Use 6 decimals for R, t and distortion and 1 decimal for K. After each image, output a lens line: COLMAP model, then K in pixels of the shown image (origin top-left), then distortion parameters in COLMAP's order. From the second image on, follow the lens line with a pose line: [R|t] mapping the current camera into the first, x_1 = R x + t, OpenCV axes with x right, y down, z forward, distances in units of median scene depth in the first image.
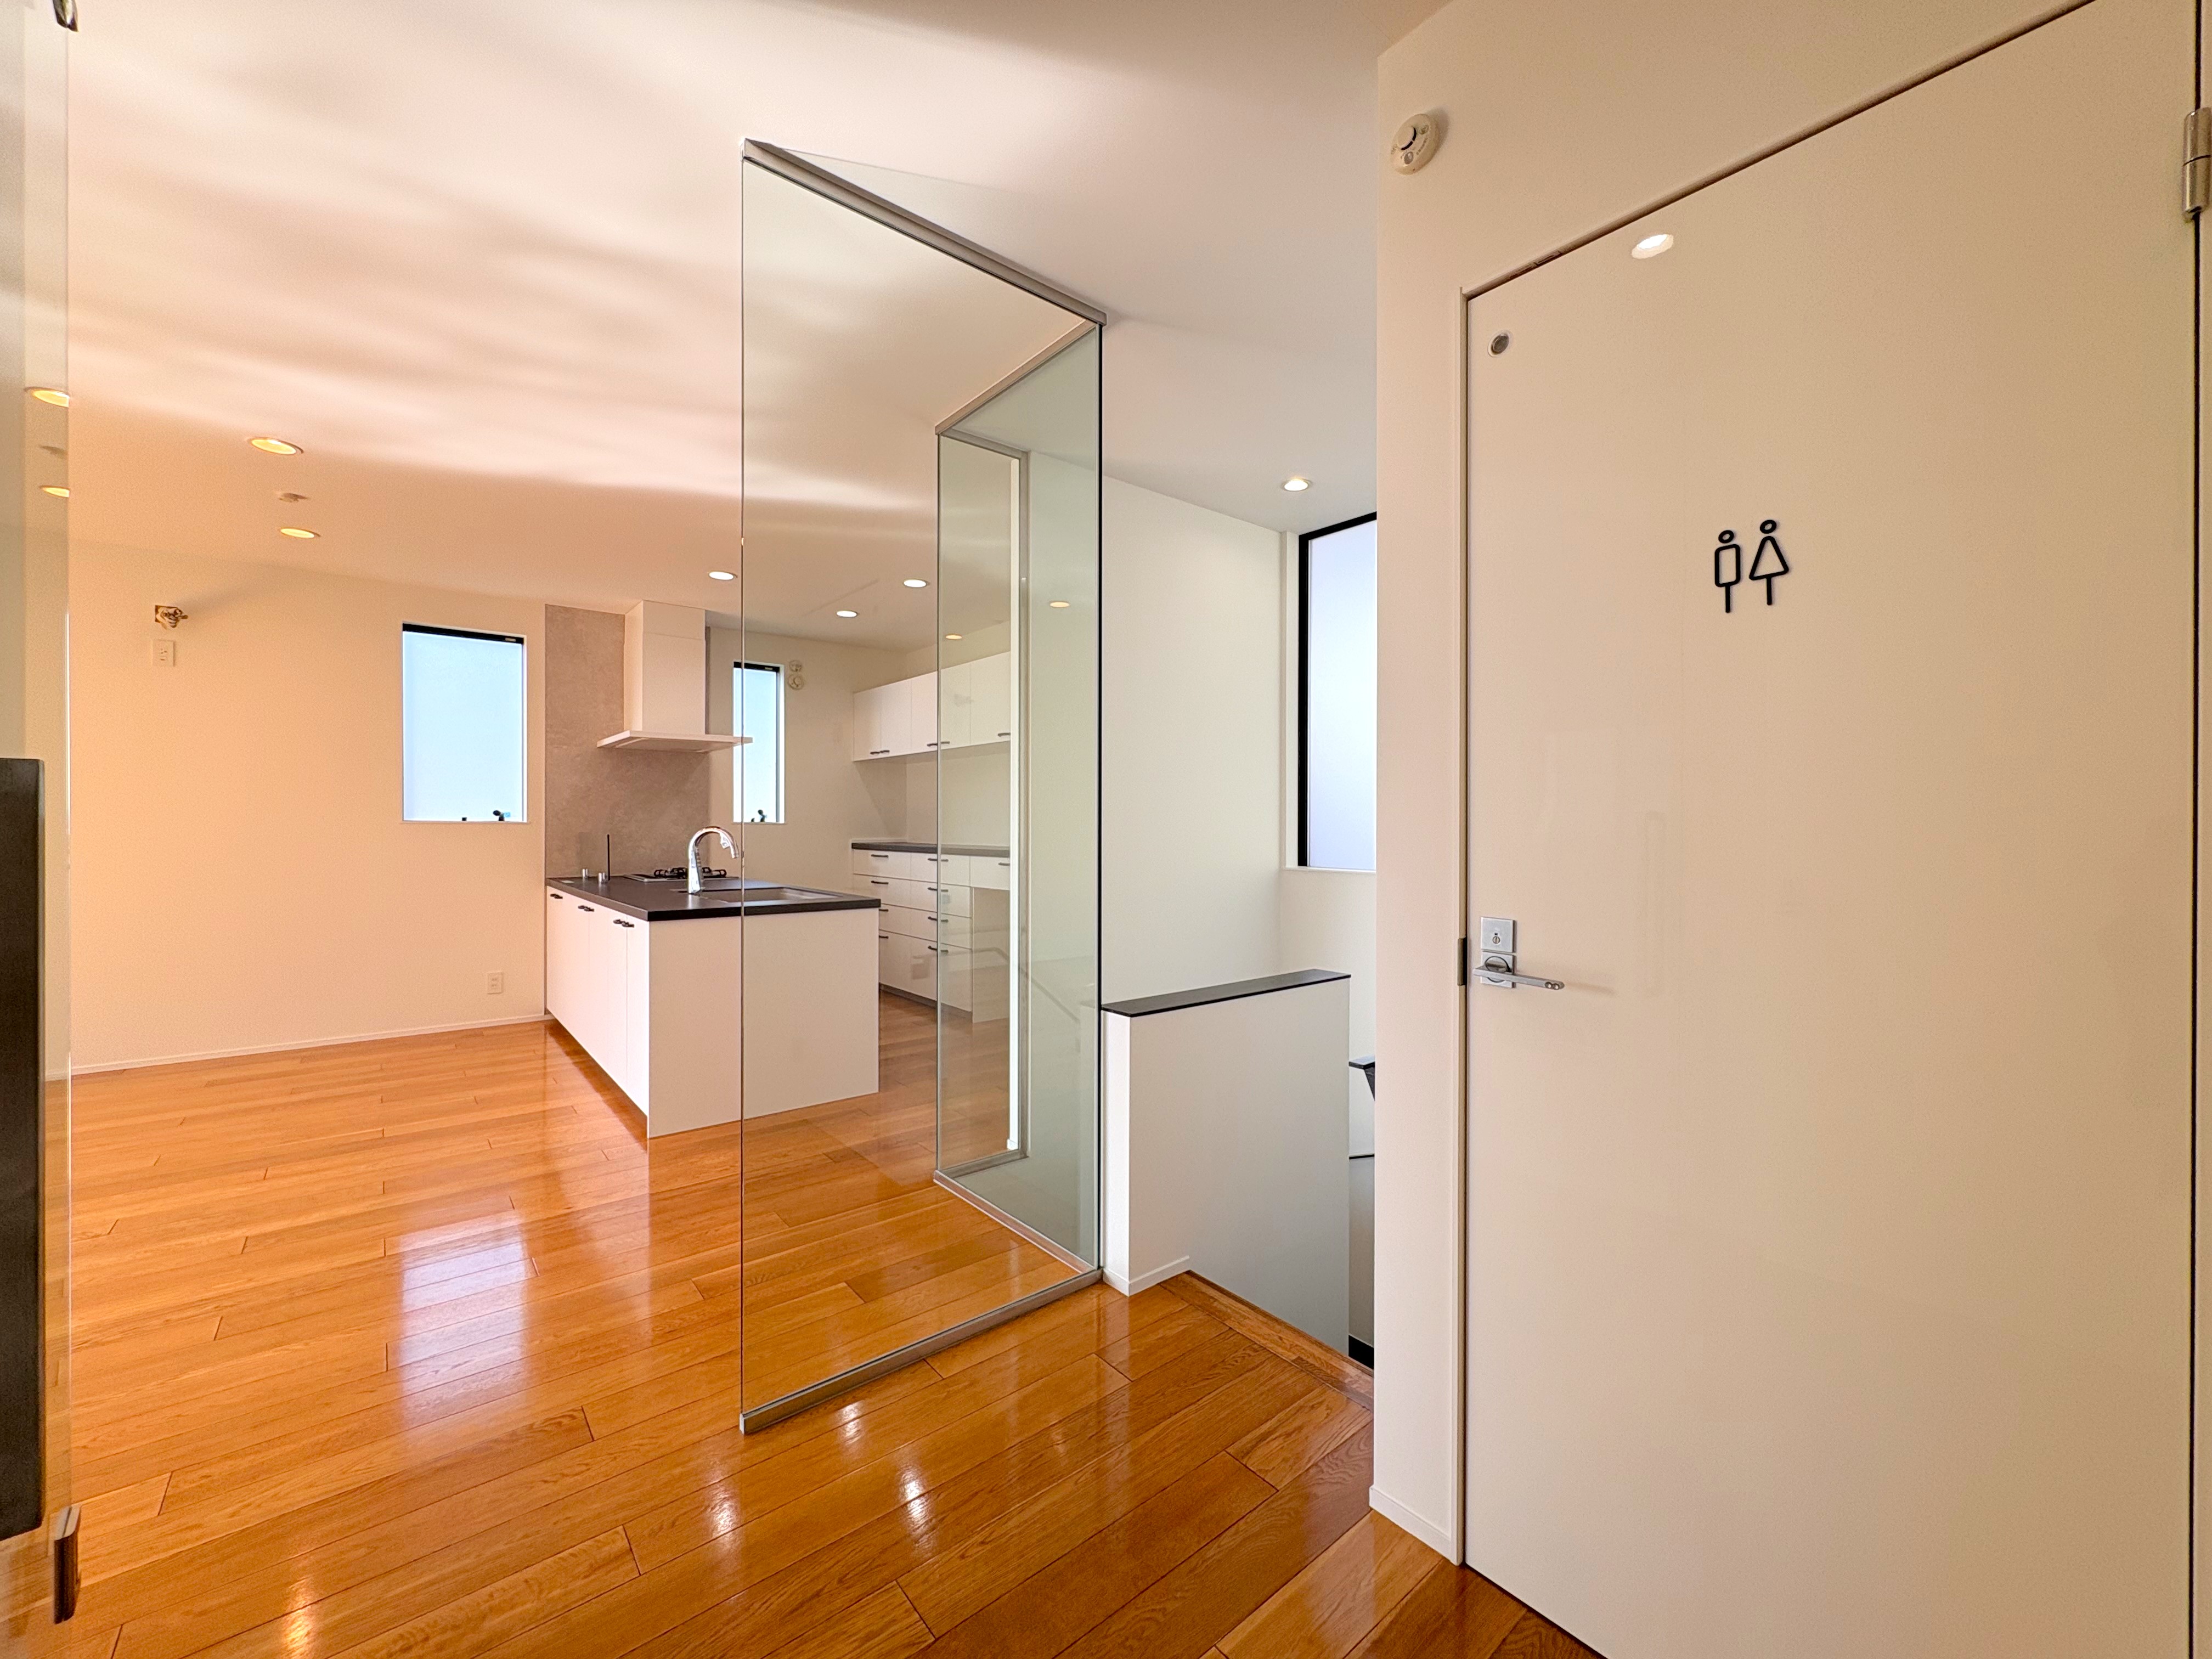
lens RADIAL K [[879.3, 0, 1106.0], [0, 879.3, 829.5], [0, 0, 1]] dist [-0.000714, 0.000417]
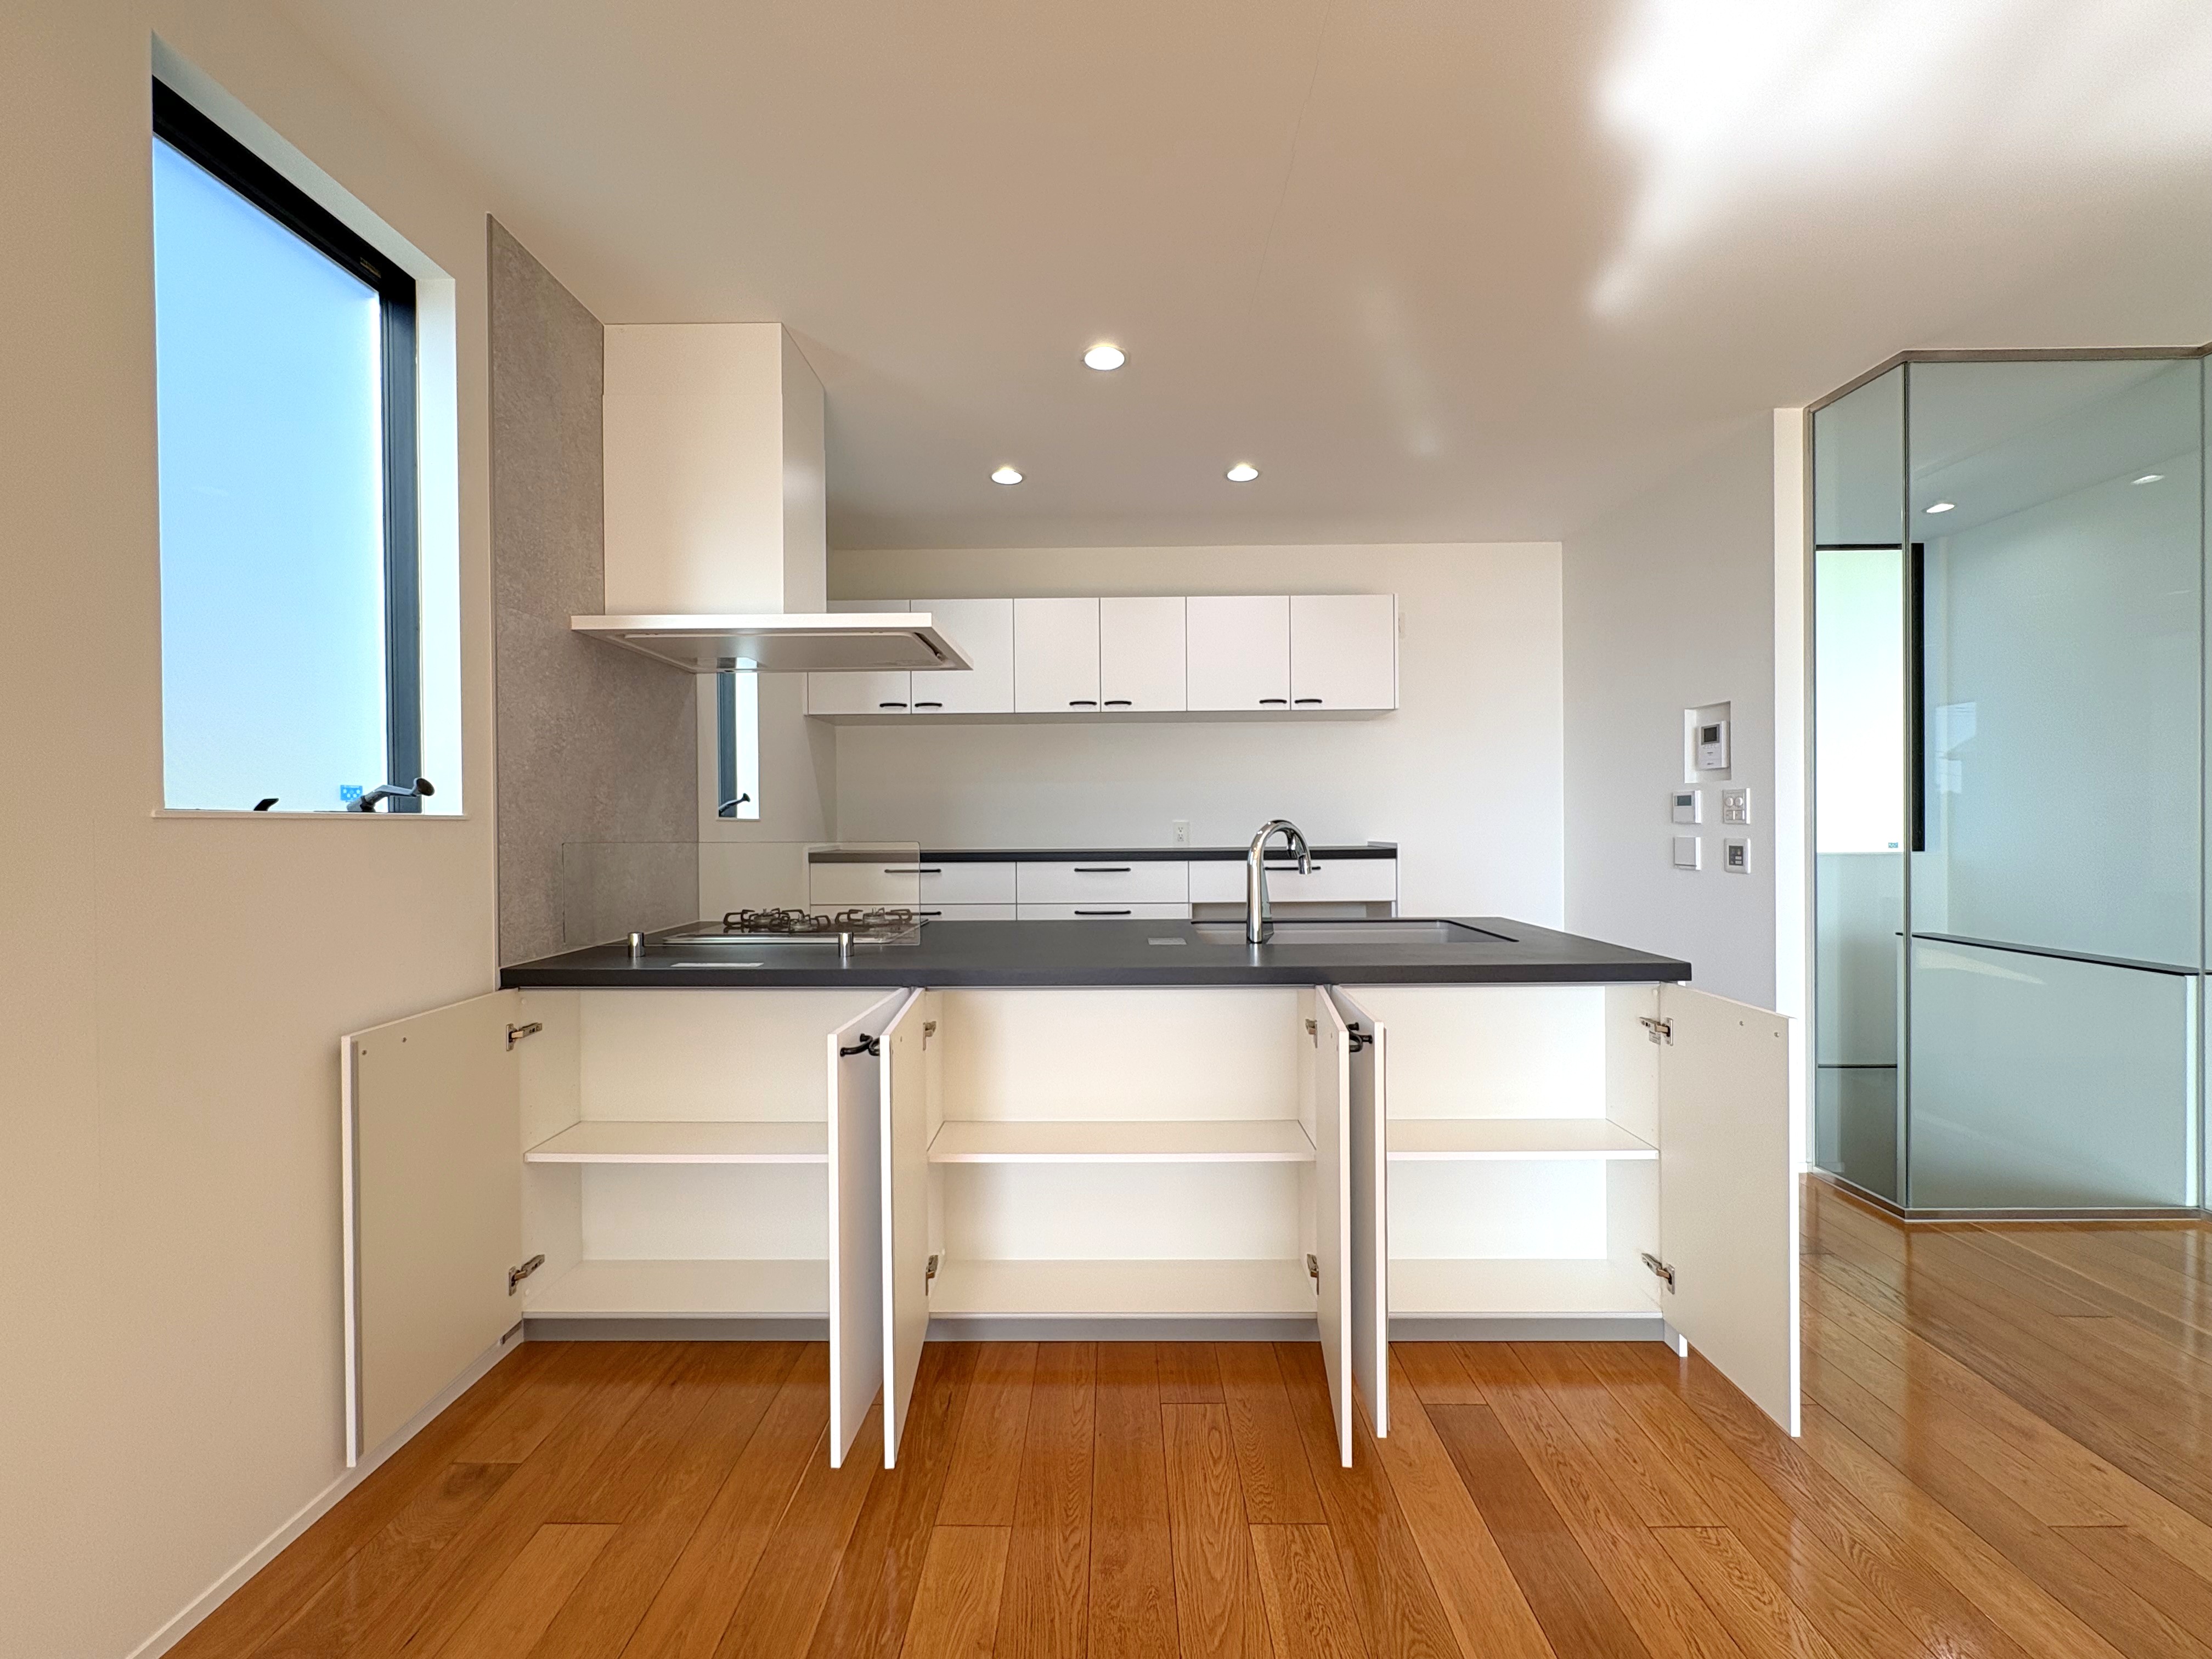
lens RADIAL K [[889.2, 0, 1105.5], [0, 889.2, 820.2], [0, 0, 1]] dist [-0.000256, 0.000049]
pose [[0.652143, -0.003163, 0.758089, -0.722410], [0.007643, 0.999968, -0.002403, -0.003605], [-0.758057, 0.007362, 0.652147, 0.544892]]
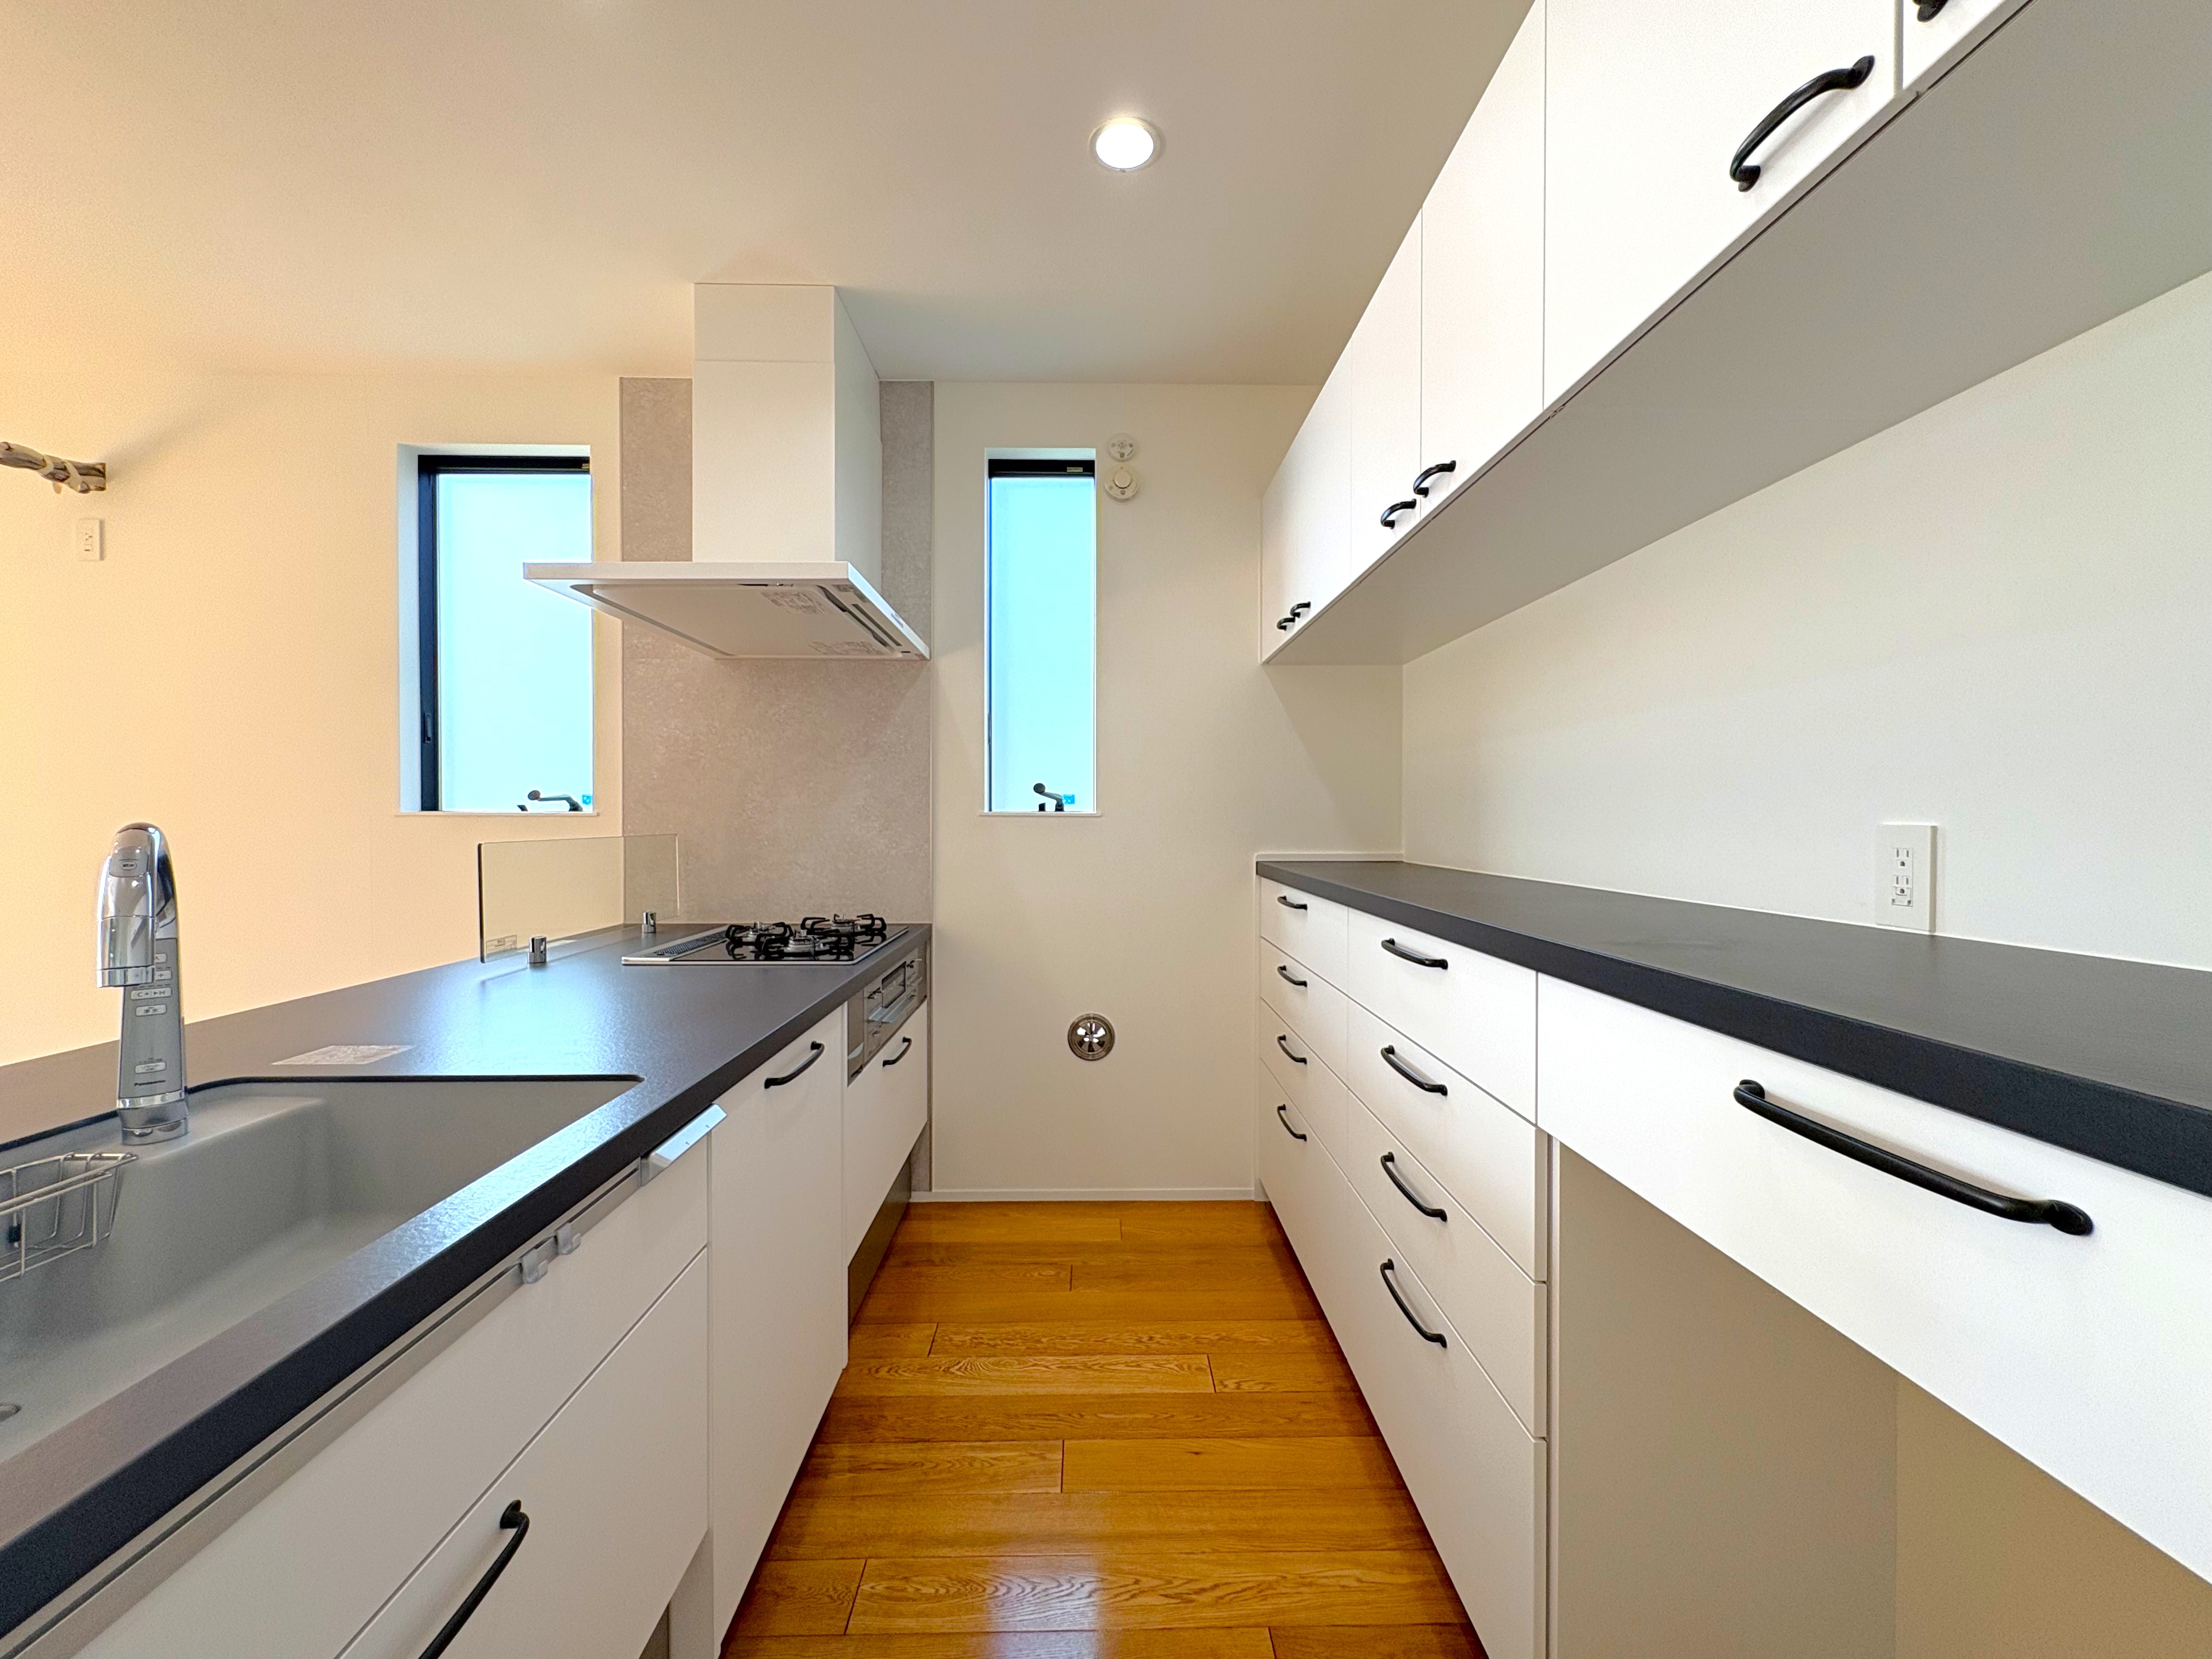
lens RADIAL K [[879.3, 0, 1106.0], [0, 879.3, 829.5], [0, 0, 1]] dist [-0.000714, 0.000417]
pose [[0.778783, 0.001833, -0.627291, -0.102000], [-0.001029, 0.999998, 0.001644, -0.000084], [0.627293, -0.000635, 0.778783, 0.750040]]
